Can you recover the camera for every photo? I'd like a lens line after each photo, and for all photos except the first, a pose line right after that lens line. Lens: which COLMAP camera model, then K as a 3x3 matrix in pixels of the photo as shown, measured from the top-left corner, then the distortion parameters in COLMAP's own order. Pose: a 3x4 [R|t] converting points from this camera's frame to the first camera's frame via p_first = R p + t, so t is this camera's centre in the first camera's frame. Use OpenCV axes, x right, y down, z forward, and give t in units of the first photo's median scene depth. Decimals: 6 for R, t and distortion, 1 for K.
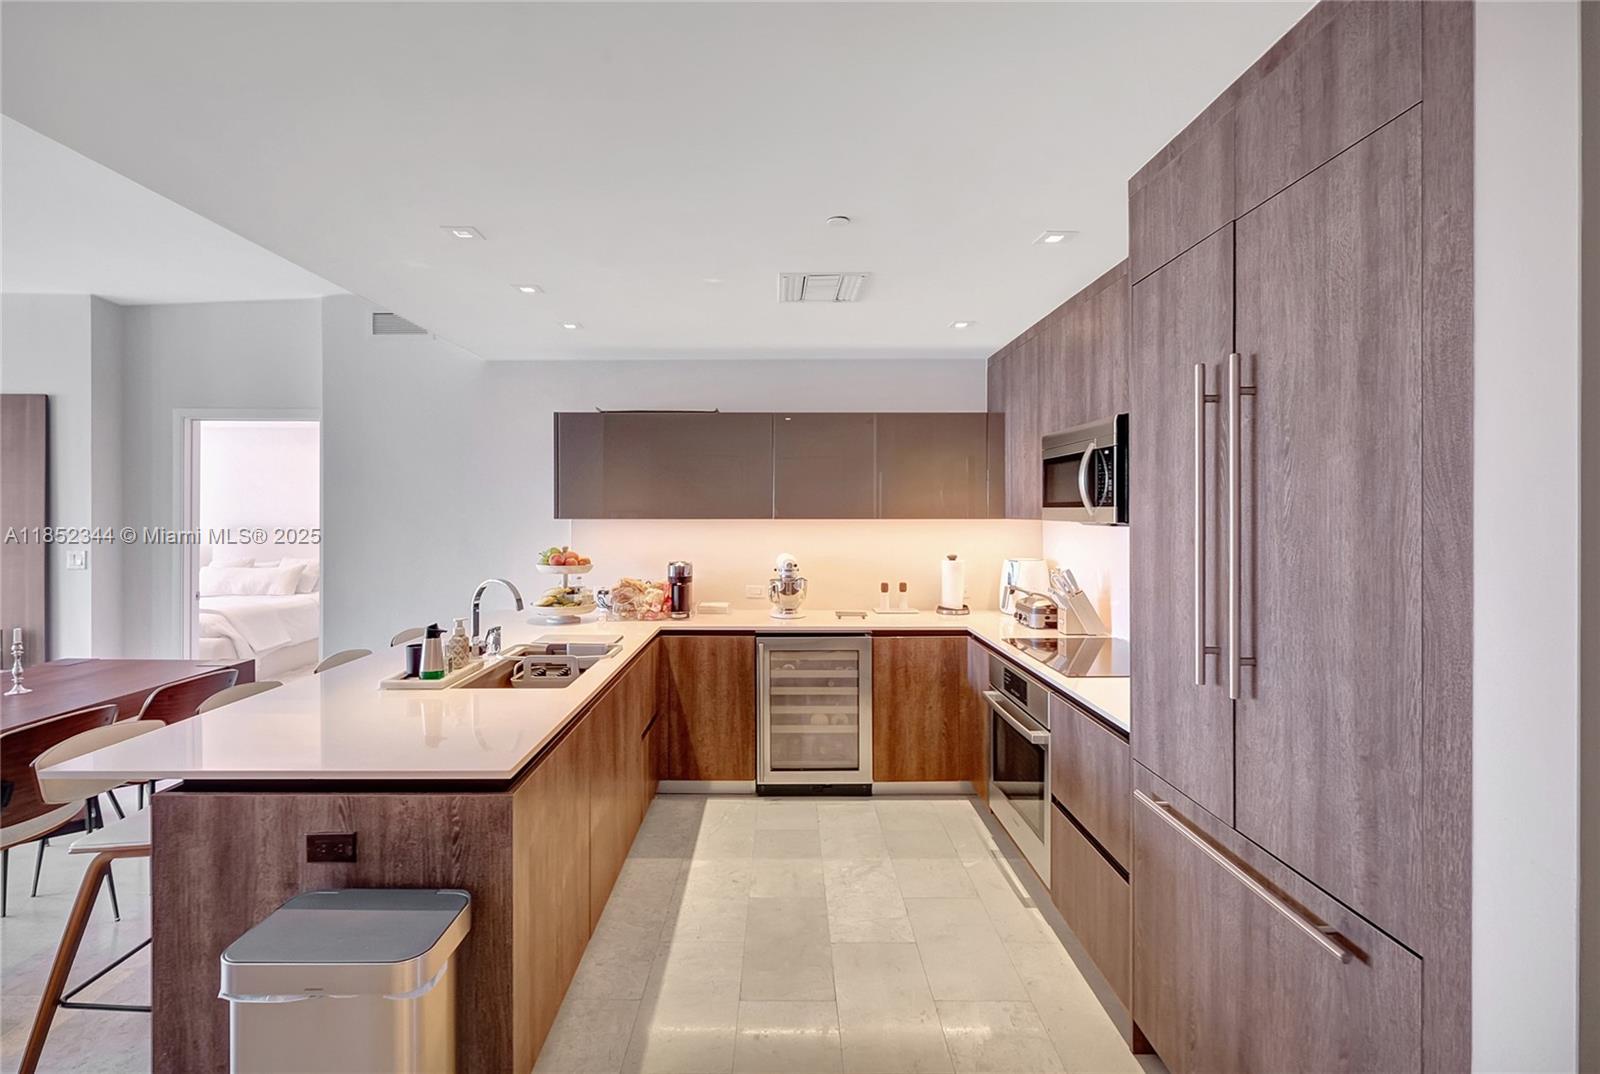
lens RADIAL K [[741.1, 0, 835.5], [0, 741.1, 516.3], [0, 0, 1]] dist [0.002790, -0.002135]
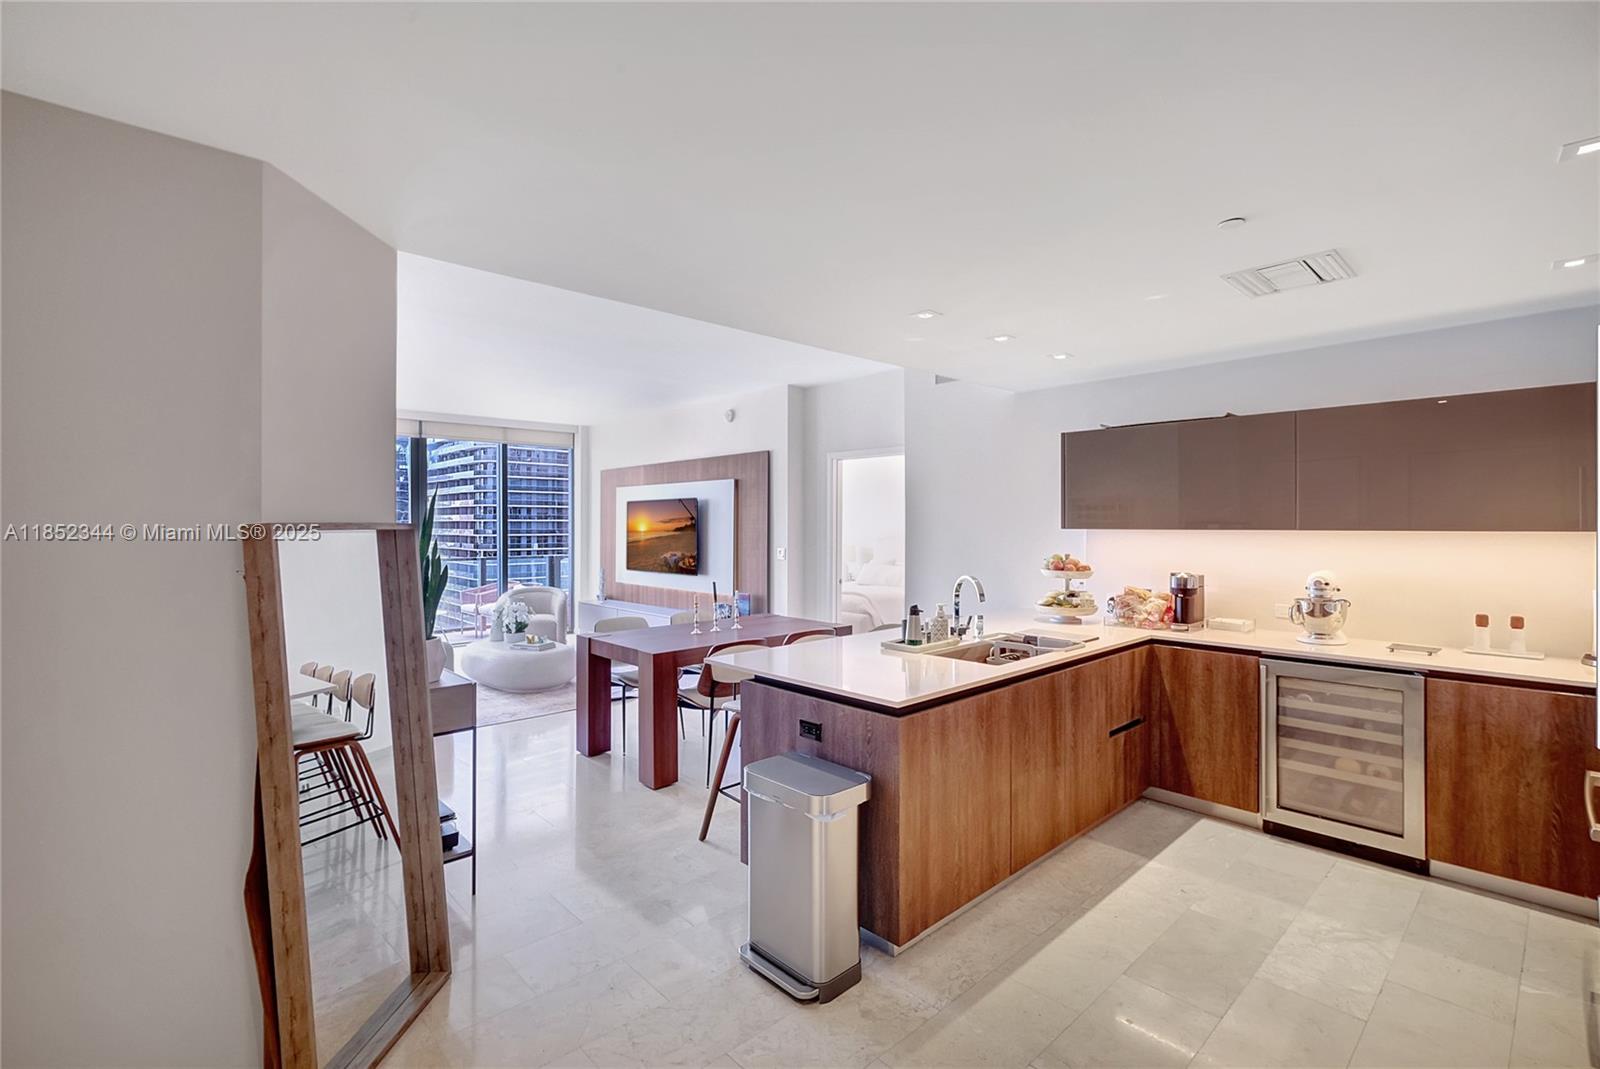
lens RADIAL K [[741.1, 0, 806.3], [0, 741.1, 525.4], [0, 0, 1]] dist [0.002790, -0.002135]
pose [[0.680734, 0.000260, -0.732530, 0.185265], [-0.002792, 0.999994, -0.002240, 0.001854], [0.732525, 0.003570, 0.680731, -0.040295]]
